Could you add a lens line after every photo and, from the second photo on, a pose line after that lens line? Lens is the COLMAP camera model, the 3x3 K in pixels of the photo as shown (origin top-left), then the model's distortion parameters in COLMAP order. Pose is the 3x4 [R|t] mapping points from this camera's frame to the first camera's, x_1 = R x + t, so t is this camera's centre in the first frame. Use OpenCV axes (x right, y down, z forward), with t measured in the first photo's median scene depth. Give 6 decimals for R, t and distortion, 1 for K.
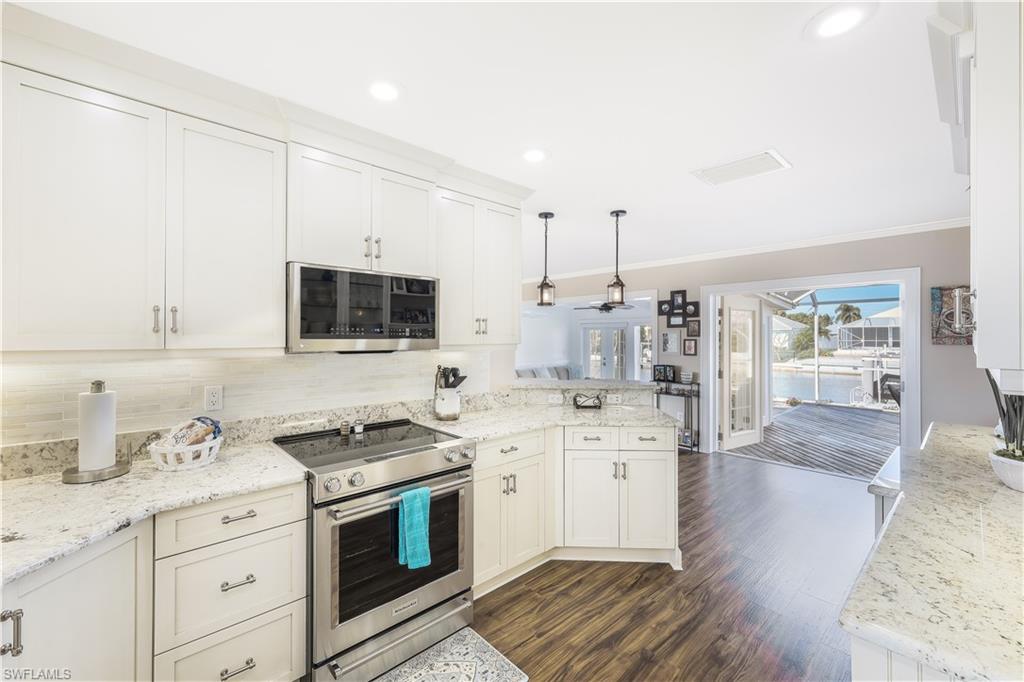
lens RADIAL K [[414.5, 0, 511.7], [0, 414.5, 338.0], [0, 0, 1]] dist [-0.002072, -0.000223]
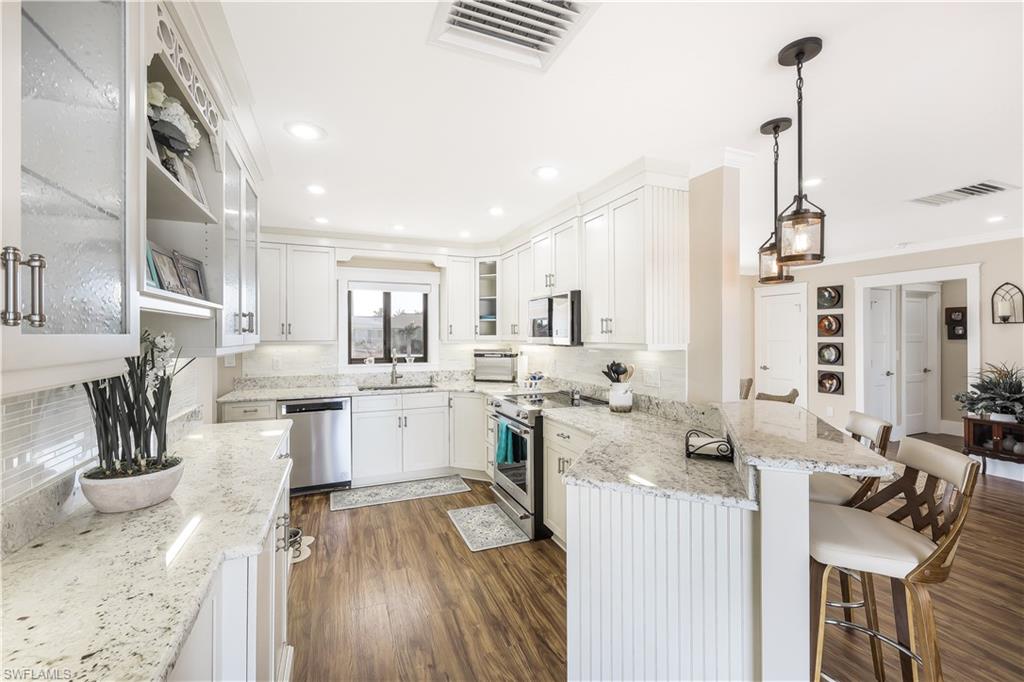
lens RADIAL K [[414.5, 0, 510.8], [0, 414.5, 335.4], [0, 0, 1]] dist [-0.002072, -0.000223]
pose [[-0.329110, -0.002229, -0.944289, 1.177892], [-0.006281, 0.999980, -0.000172, -0.003290], [0.944271, 0.005874, -0.329117, 1.308126]]
